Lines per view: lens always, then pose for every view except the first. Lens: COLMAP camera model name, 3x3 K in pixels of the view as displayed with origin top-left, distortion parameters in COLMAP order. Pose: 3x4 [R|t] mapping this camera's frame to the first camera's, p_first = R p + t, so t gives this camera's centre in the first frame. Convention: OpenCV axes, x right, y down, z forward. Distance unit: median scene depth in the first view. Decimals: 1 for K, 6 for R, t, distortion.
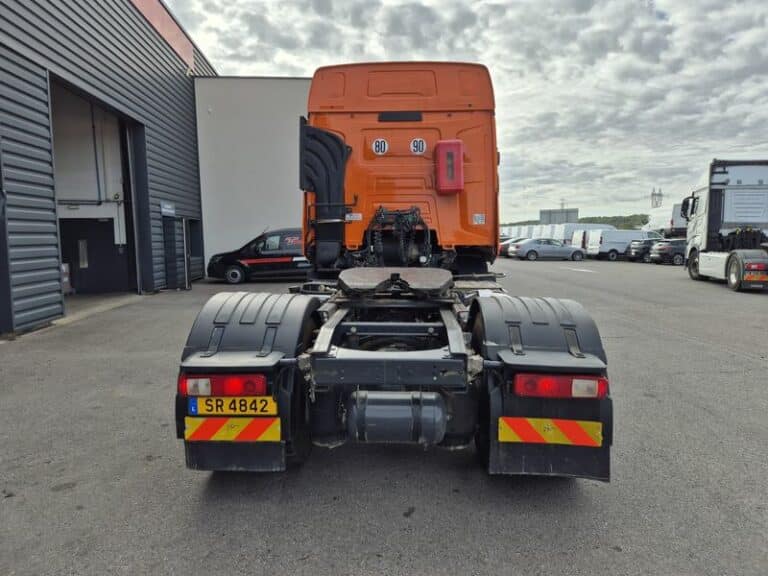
lens RADIAL K [[517.8, 0, 382.0], [0, 517.8, 288.0], [0, 0, 1]] dist [0.049473, -0.035311]
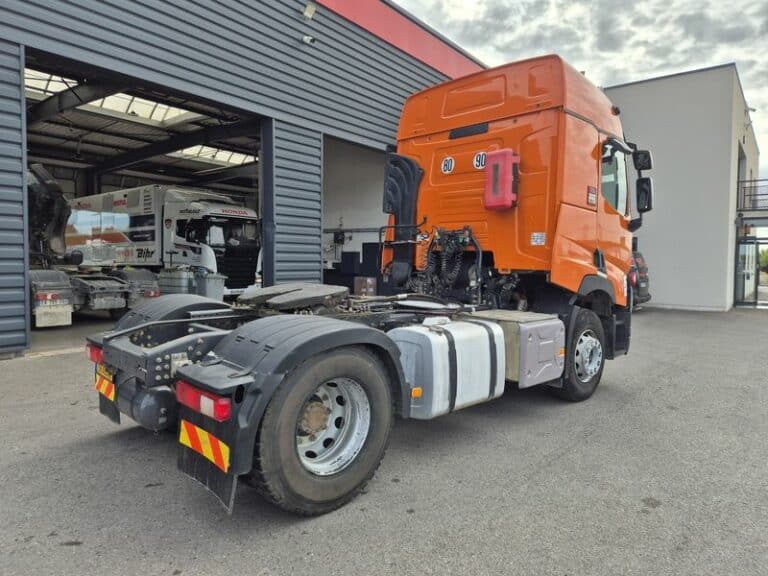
lens RADIAL K [[517.8, 0, 376.3], [0, 517.8, 294.7], [0, 0, 1]] dist [0.049473, -0.035311]
pose [[0.723147, 0.064401, -0.687685, 0.409317], [-0.086123, 0.996281, 0.002736, -0.016259], [0.685304, 0.057247, 0.726004, 0.154634]]
